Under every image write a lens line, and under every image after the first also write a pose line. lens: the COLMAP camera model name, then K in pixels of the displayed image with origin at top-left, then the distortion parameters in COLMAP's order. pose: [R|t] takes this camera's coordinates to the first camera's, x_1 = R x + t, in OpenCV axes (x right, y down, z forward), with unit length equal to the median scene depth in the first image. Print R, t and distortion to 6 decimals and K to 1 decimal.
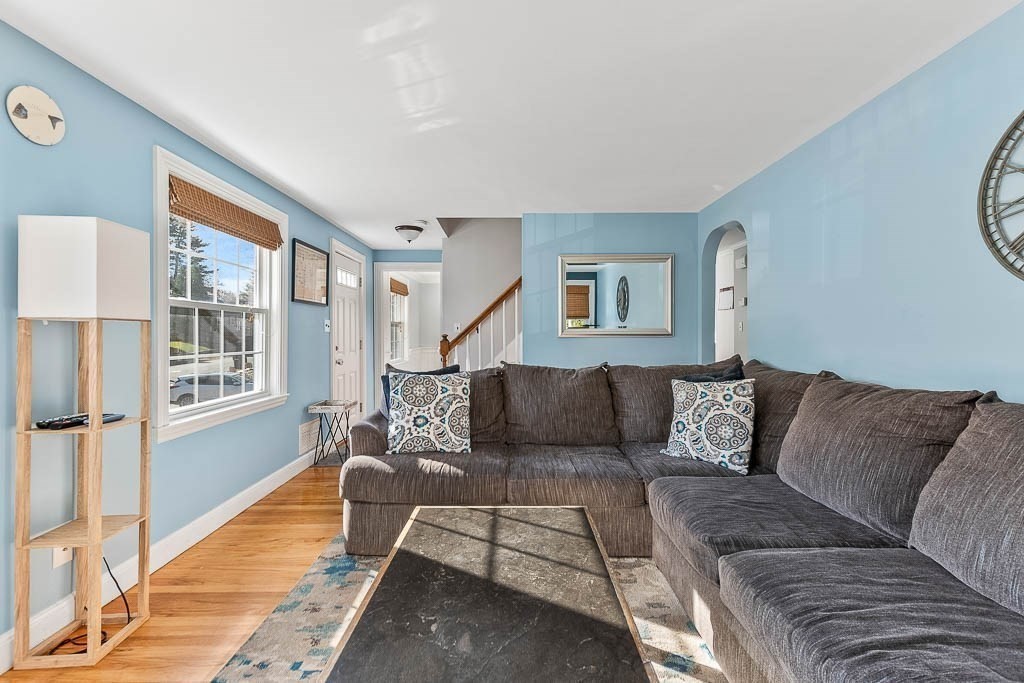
lens RADIAL K [[444.9, 0, 512.2], [0, 444.9, 336.3], [0, 0, 1]] dist [0.001602, 0.001532]
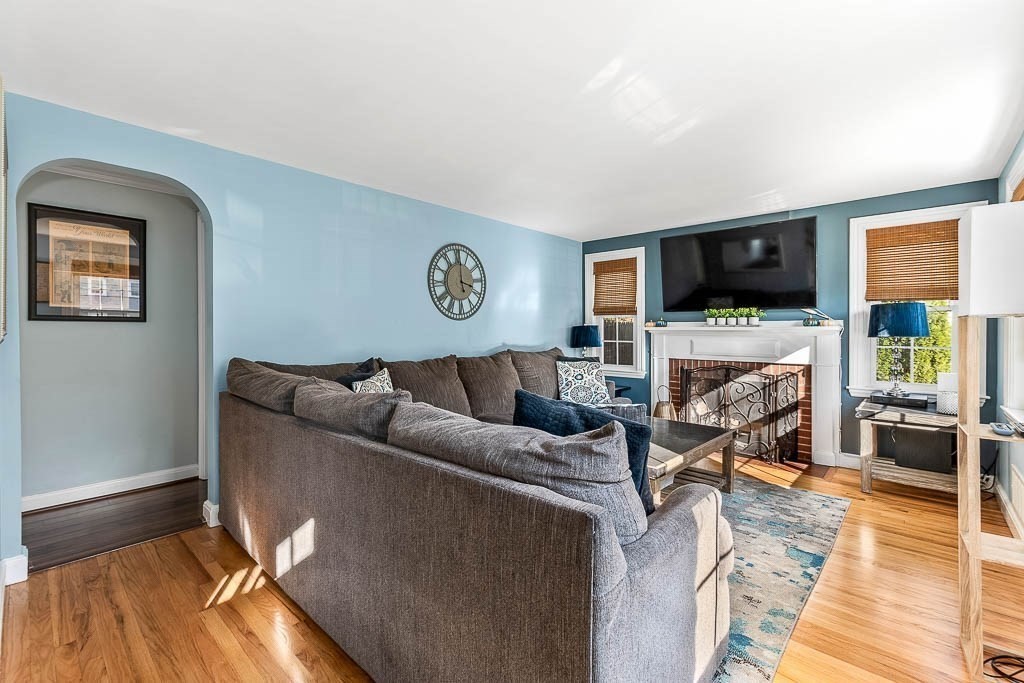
lens RADIAL K [[444.9, 0, 512.8], [0, 444.9, 331.4], [0, 0, 1]] dist [0.001602, 0.001532]
pose [[-0.743795, 0.004933, 0.668390, -0.855568], [0.011782, 0.999914, 0.005732, -0.022151], [-0.668304, 0.012139, -0.743789, 2.498026]]
